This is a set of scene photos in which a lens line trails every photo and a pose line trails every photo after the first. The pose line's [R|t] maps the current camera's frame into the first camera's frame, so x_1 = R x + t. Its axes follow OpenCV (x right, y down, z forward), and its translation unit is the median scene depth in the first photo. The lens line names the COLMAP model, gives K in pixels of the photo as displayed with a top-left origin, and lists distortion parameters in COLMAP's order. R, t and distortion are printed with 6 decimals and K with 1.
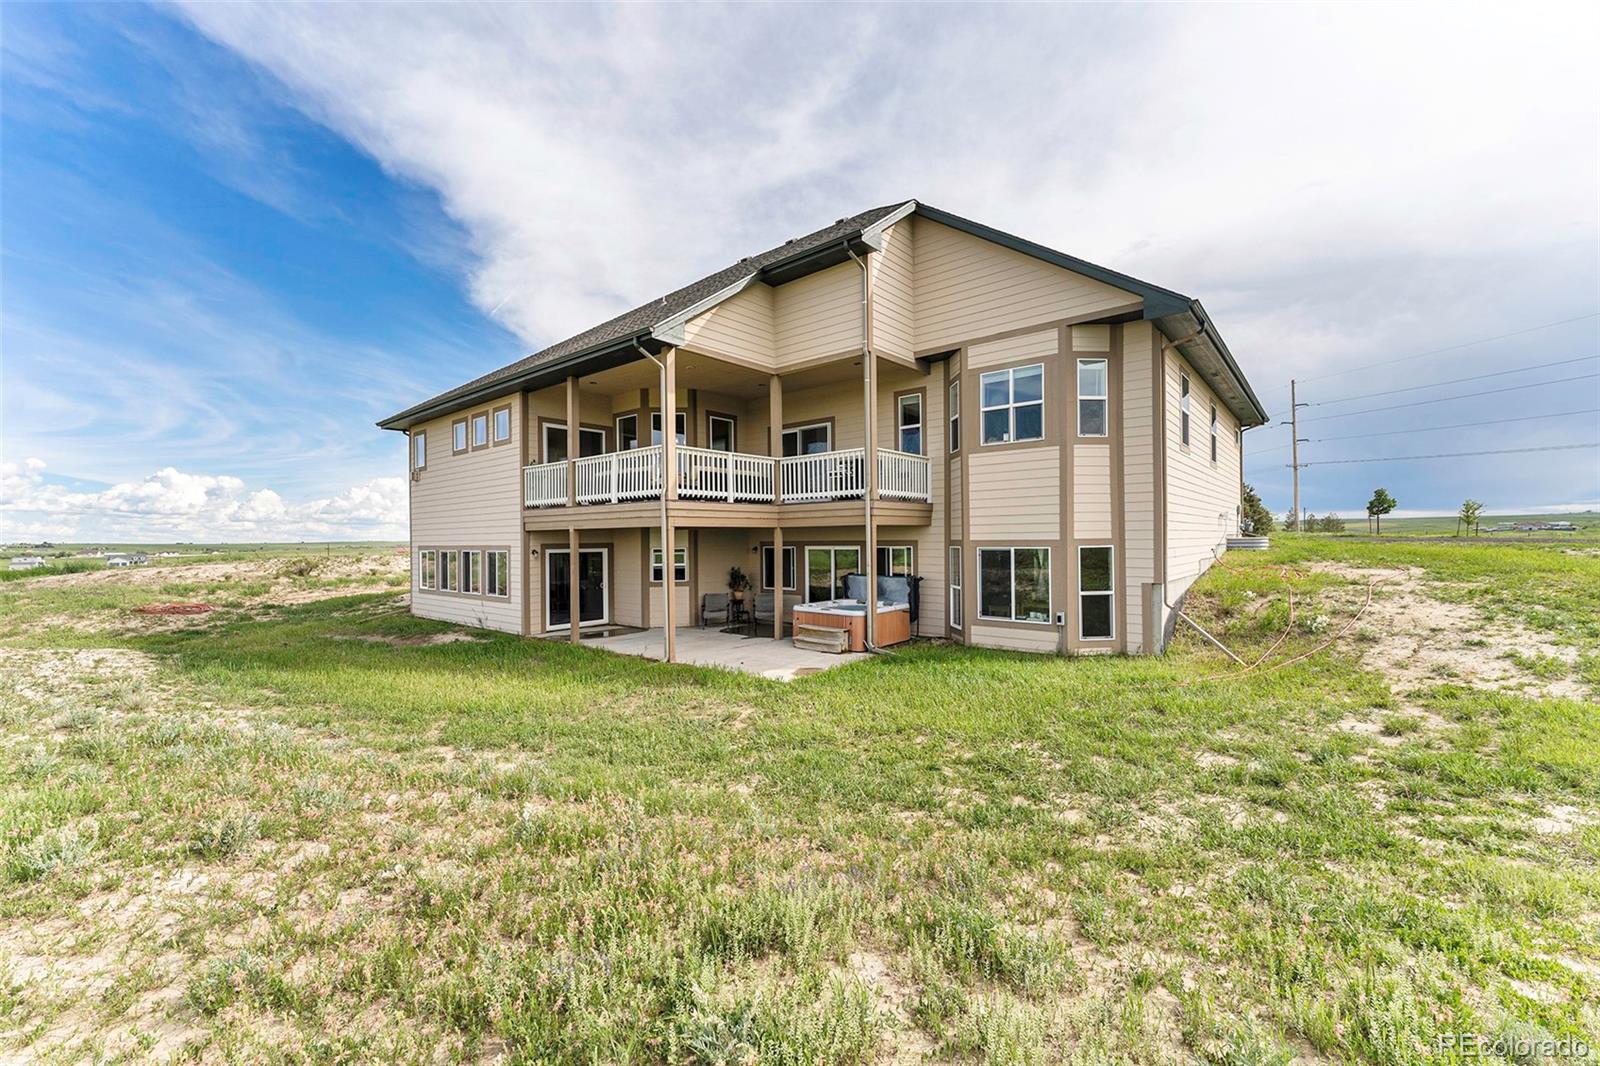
lens RADIAL K [[639.8, 0, 800.0], [0, 639.8, 533.0], [0, 0, 1]] dist [0.011789, -0.000056]
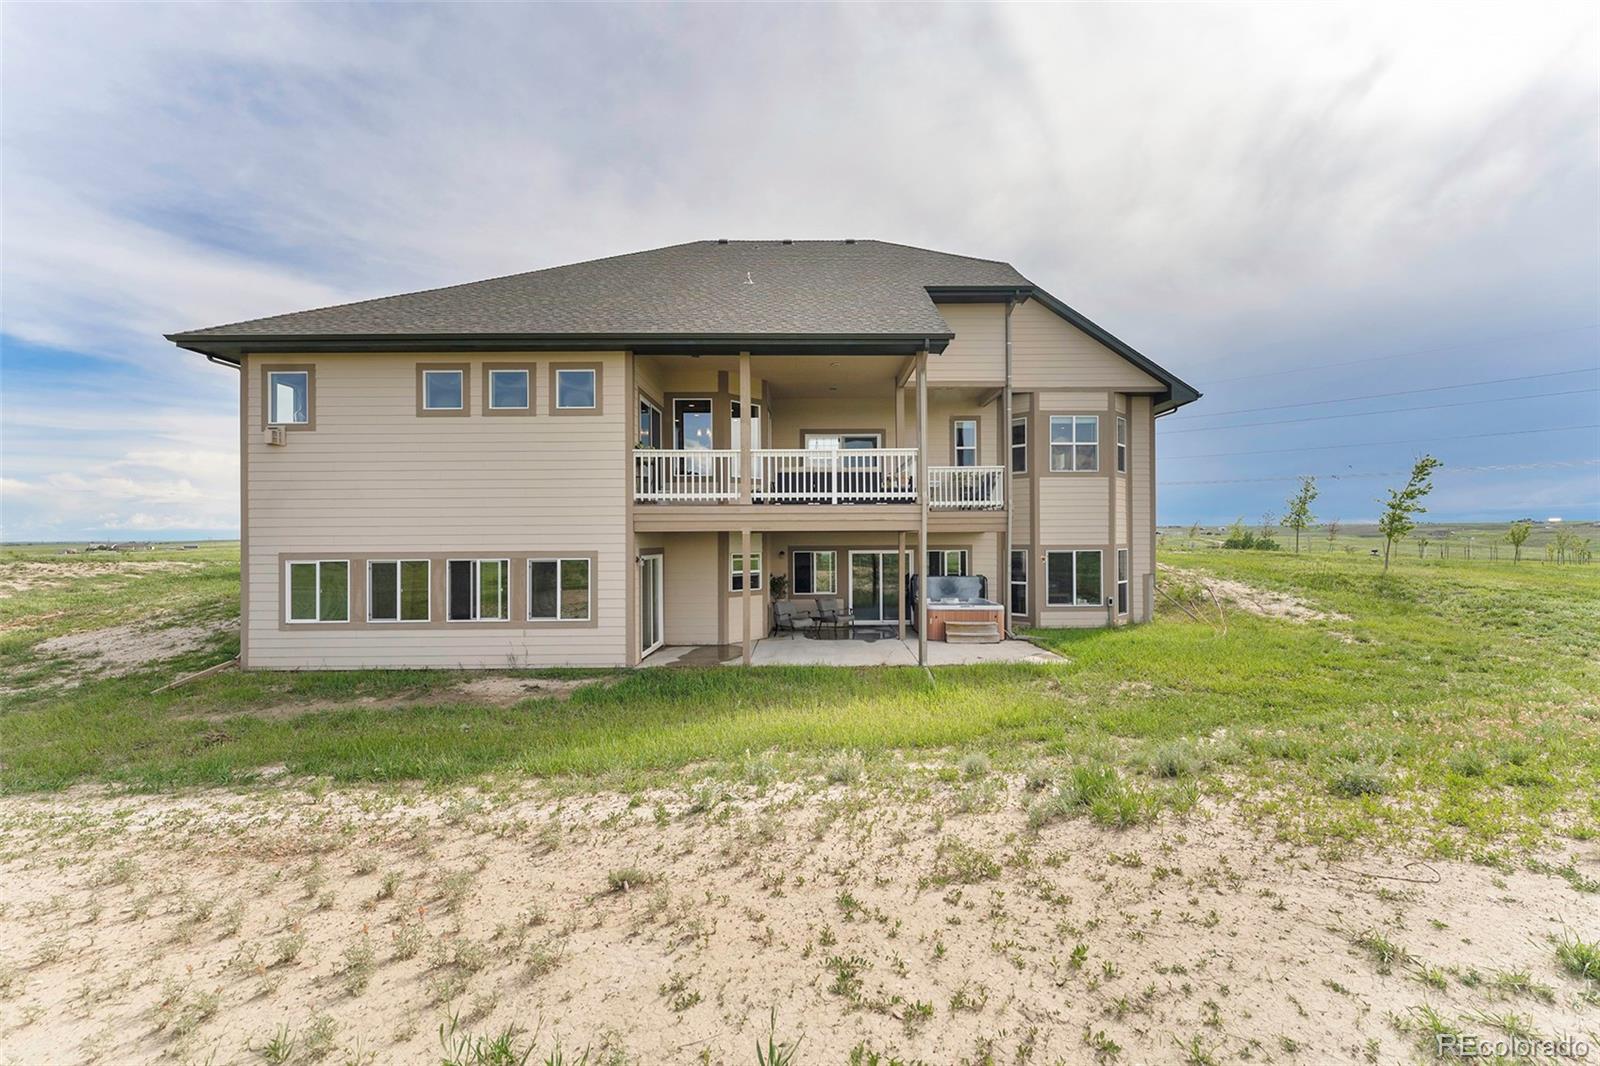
lens RADIAL K [[662.6, 0, 800.0], [0, 662.6, 533.0], [0, 0, 1]] dist [-0.000254, 0.000079]
pose [[0.762867, 0.013705, 0.646410, -0.790185], [-0.009390, 0.999905, -0.010118, 0.004290], [-0.646487, 0.001649, 0.762923, 0.254698]]
